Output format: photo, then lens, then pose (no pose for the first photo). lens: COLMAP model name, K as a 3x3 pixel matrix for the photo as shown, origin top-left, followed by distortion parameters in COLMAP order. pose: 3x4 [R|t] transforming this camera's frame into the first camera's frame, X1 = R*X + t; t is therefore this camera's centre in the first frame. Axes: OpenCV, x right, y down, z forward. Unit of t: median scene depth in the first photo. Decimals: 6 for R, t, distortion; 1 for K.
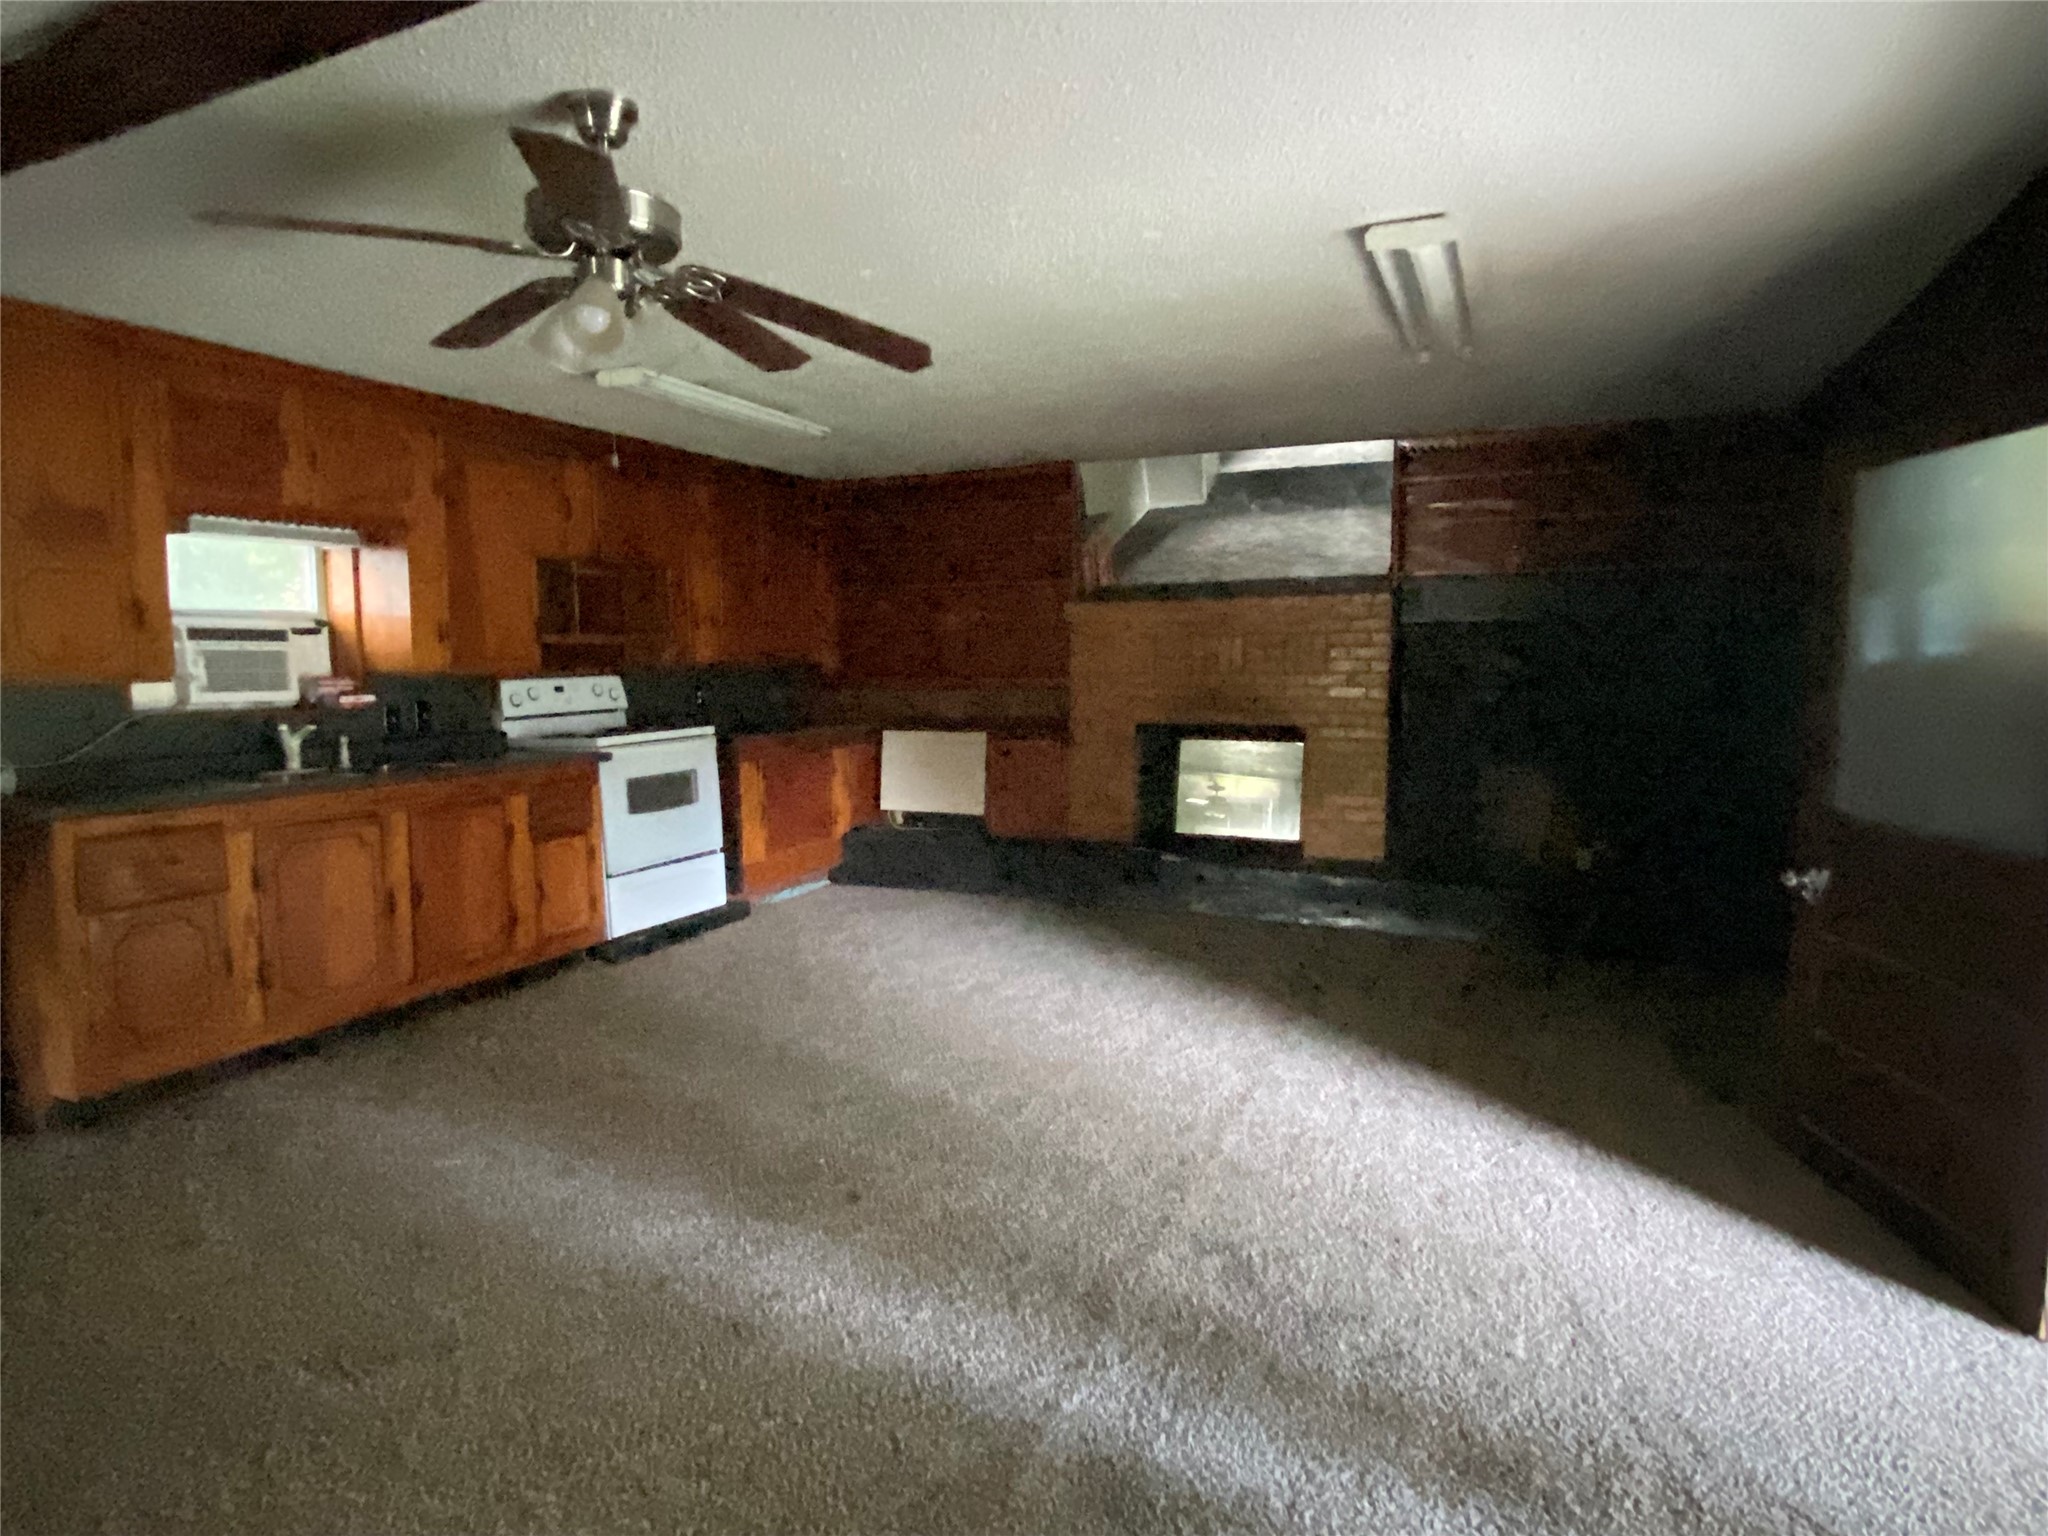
lens RADIAL K [[1113.1, 0, 1040.8], [0, 1113.1, 770.4], [0, 0, 1]] dist [0.007936, -0.008831]
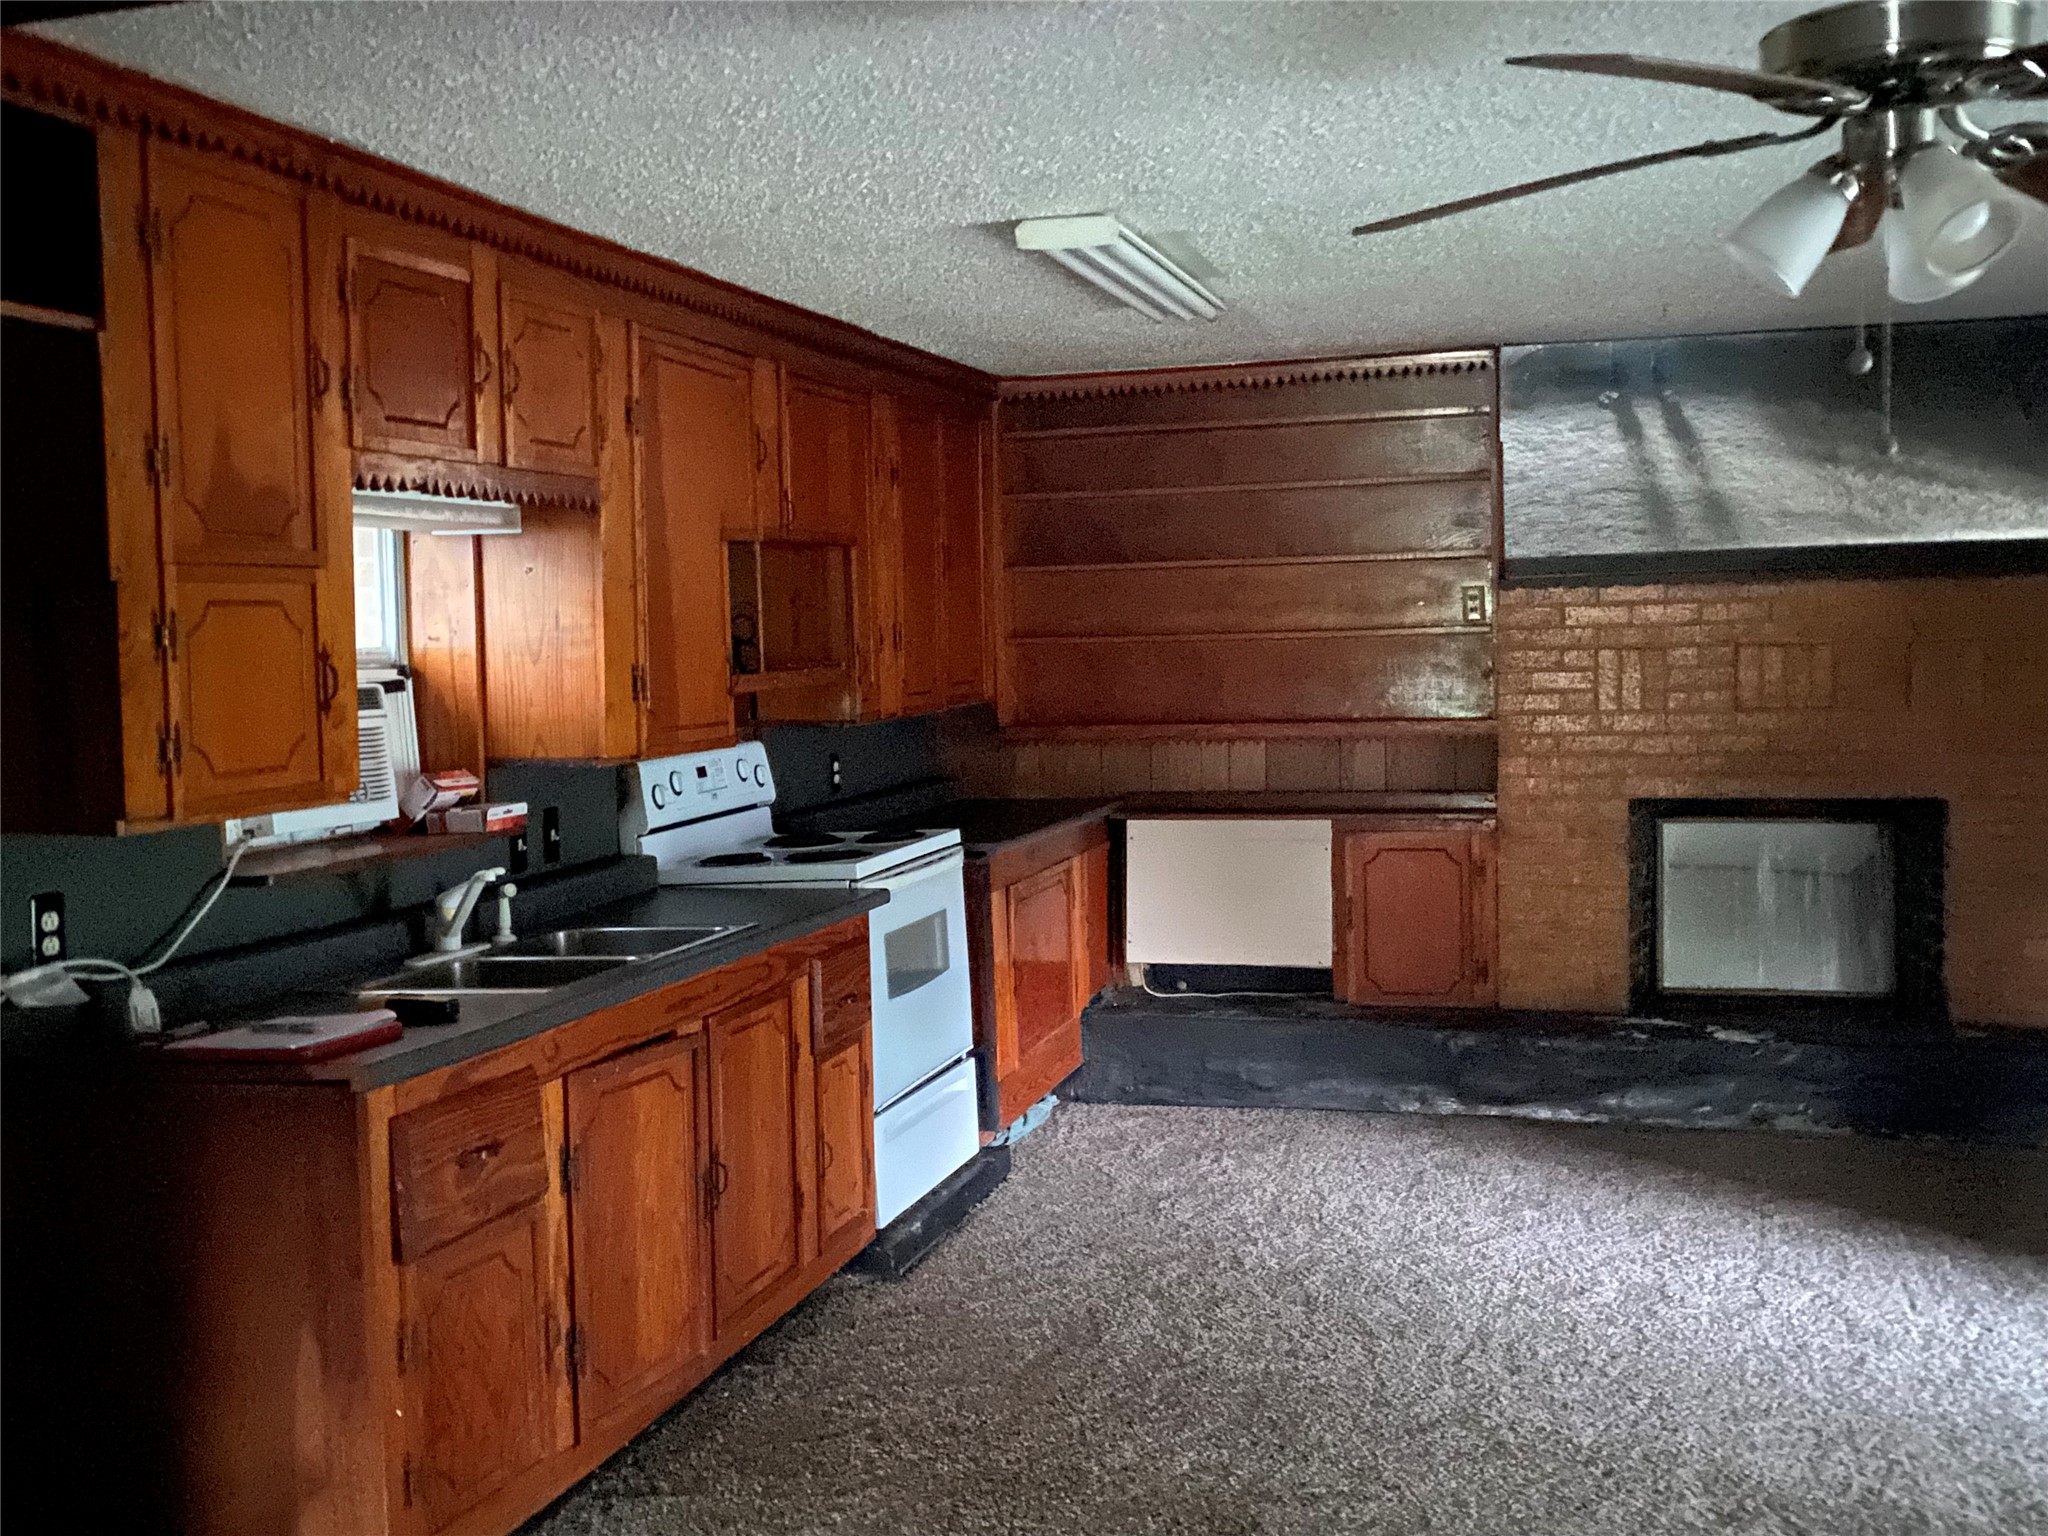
lens RADIAL K [[1994.2, 0, 1023.7], [0, 1994.2, 754.4], [0, 0, 1]] dist [0.004864, 0.000000]
pose [[0.993373, -0.023490, 0.112510, -0.444619], [0.028393, 0.998707, -0.042177, -0.041210], [-0.111374, 0.045092, 0.992755, 0.013115]]
